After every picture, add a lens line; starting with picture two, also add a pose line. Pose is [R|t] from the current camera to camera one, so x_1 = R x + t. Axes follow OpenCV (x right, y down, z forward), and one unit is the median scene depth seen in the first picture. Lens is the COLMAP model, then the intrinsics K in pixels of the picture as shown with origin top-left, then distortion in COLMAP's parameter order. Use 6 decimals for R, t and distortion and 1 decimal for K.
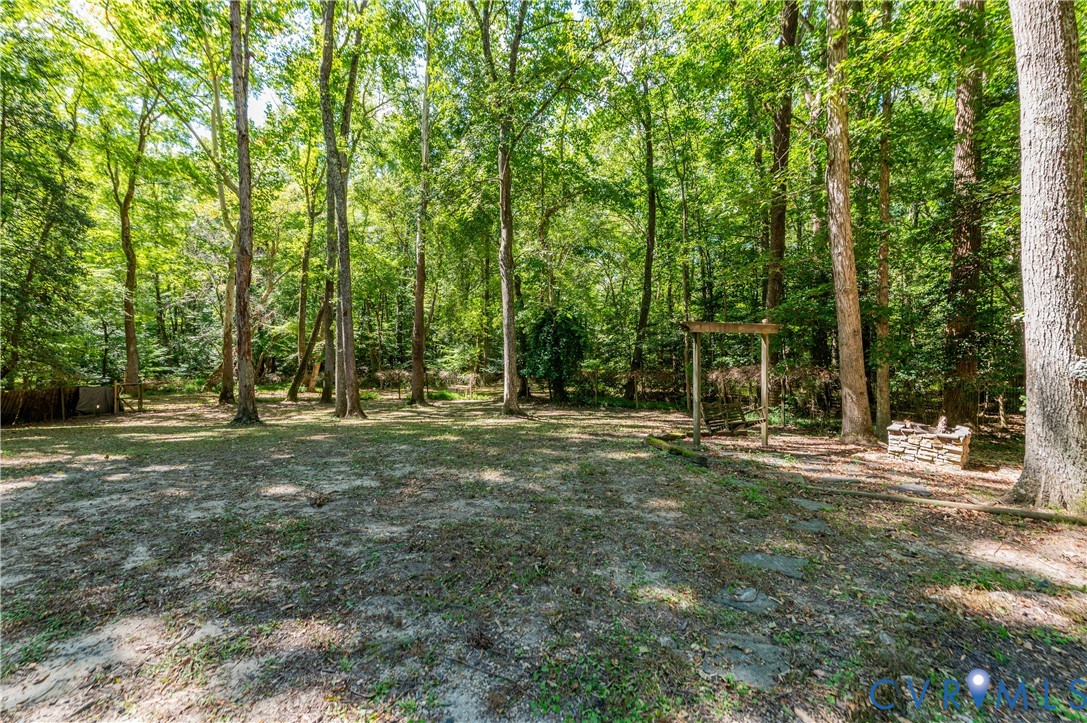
lens RADIAL K [[489.1, 0, 539.1], [0, 489.1, 346.9], [0, 0, 1]] dist [0.000295, -0.000089]
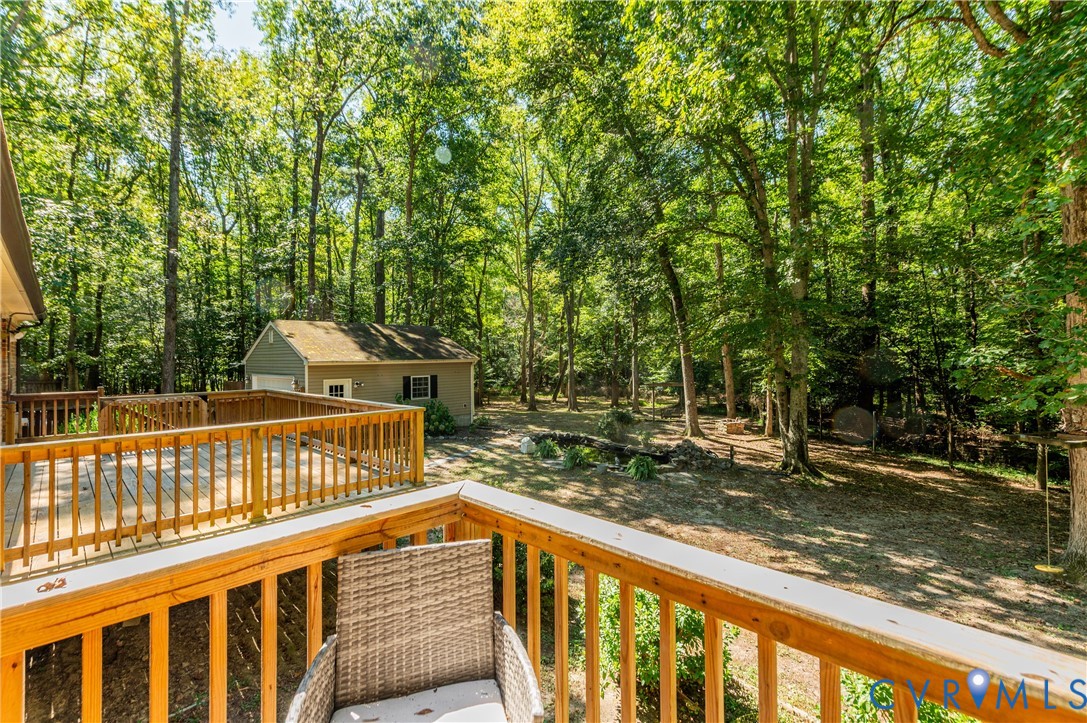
lens RADIAL K [[489.1, 0, 539.1], [0, 489.1, 346.9], [0, 0, 1]] dist [0.000295, -0.000089]
pose [[0.863314, -0.009667, -0.504575, 0.309012], [0.004832, 0.999929, -0.010890, -0.063701], [0.504644, 0.006963, 0.863299, -0.503869]]
